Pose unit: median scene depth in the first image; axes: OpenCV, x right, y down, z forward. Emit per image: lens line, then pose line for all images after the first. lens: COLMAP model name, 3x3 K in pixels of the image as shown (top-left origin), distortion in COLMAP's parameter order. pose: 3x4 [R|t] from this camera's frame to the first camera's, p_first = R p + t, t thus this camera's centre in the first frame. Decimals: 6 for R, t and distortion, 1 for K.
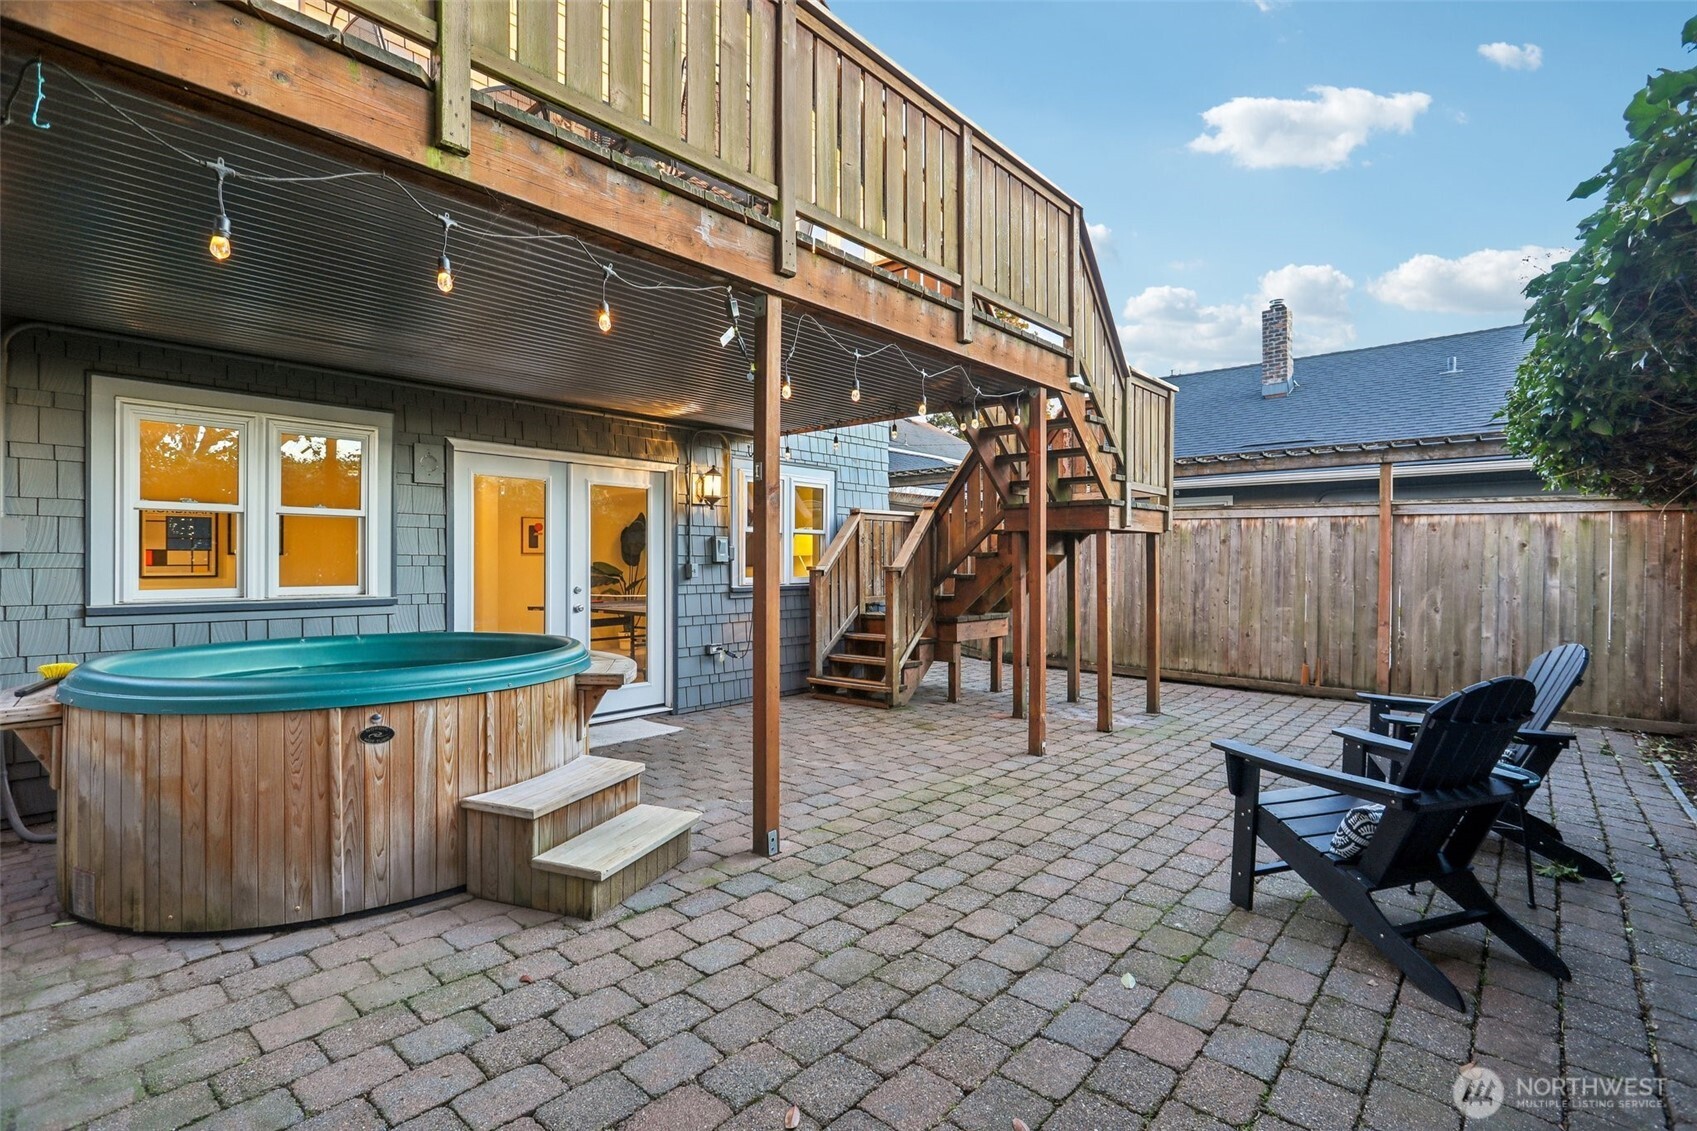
lens RADIAL K [[819.3, 0, 848.5], [0, 819.3, 565.5], [0, 0, 1]] dist [-0.001611, 0.000009]
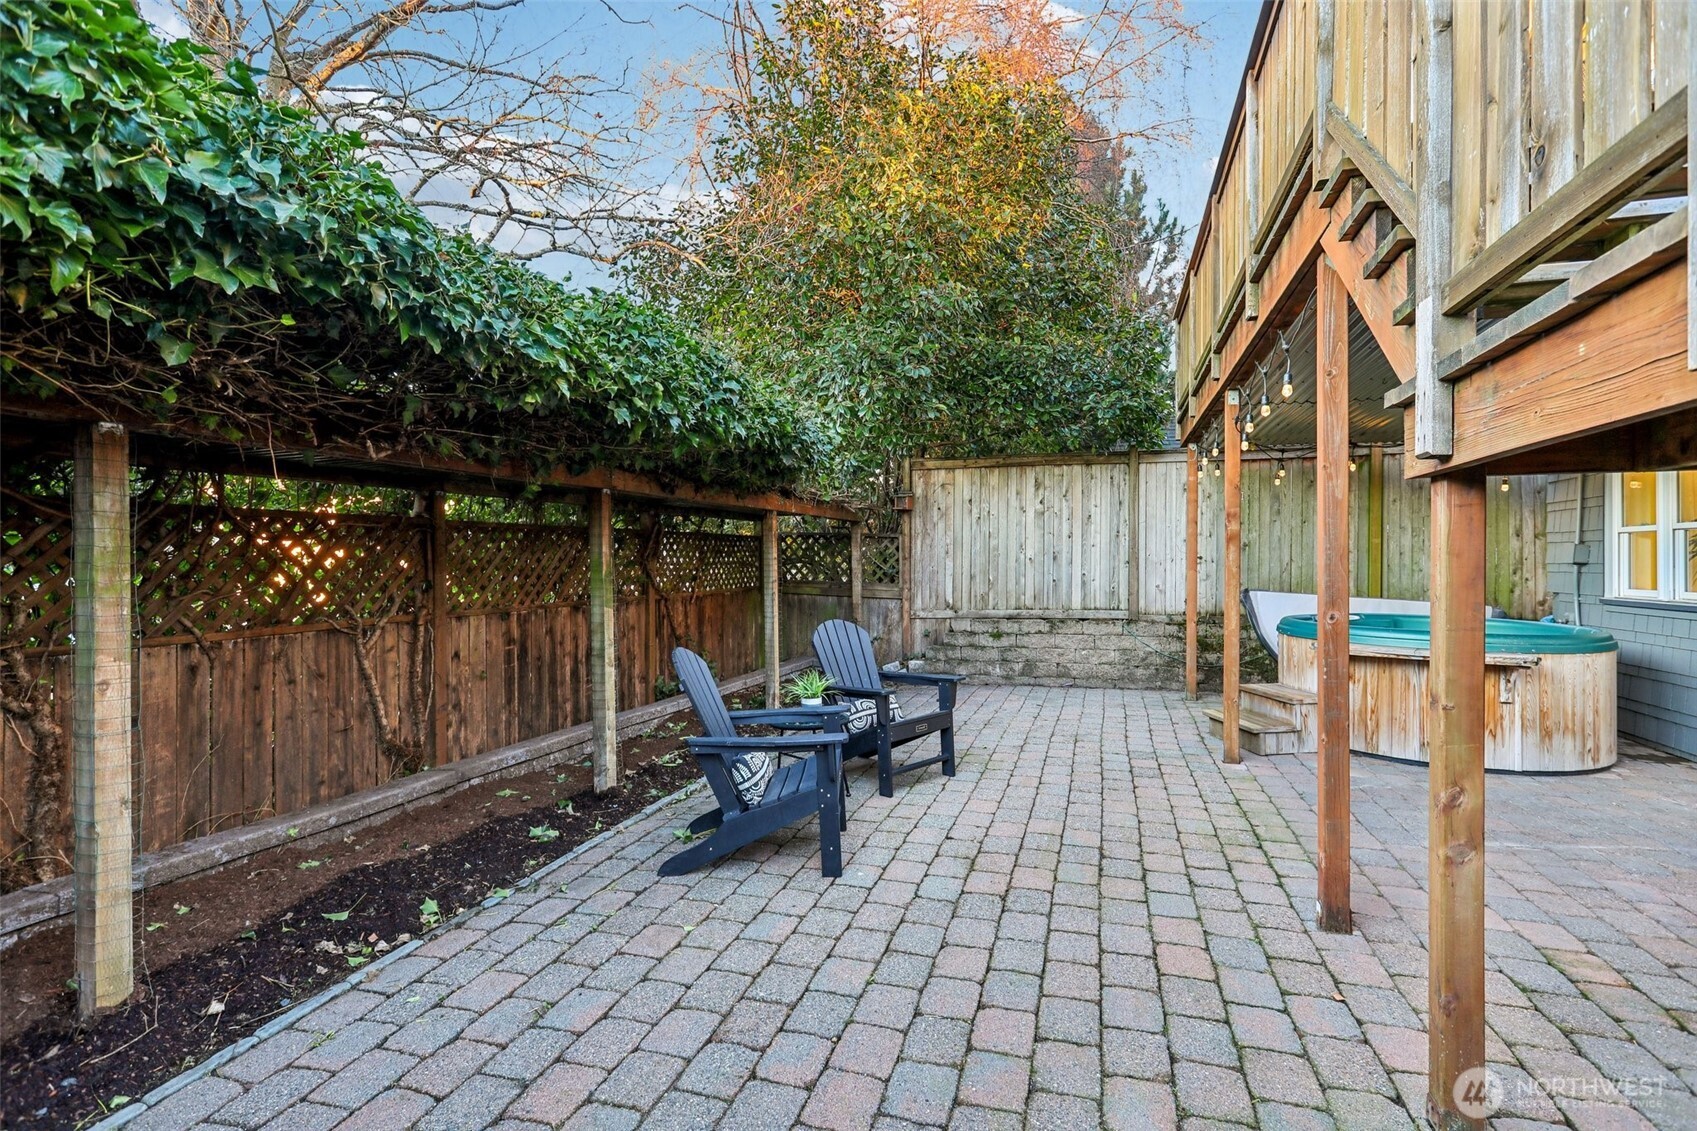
lens RADIAL K [[819.3, 0, 848.5], [0, 819.3, 565.5], [0, 0, 1]] dist [-0.001611, 0.000009]
pose [[-0.920266, 0.000677, -0.391293, 0.906184], [-0.002362, 0.999971, 0.007286, -0.018497], [0.391286, 0.007629, -0.920237, 1.678898]]
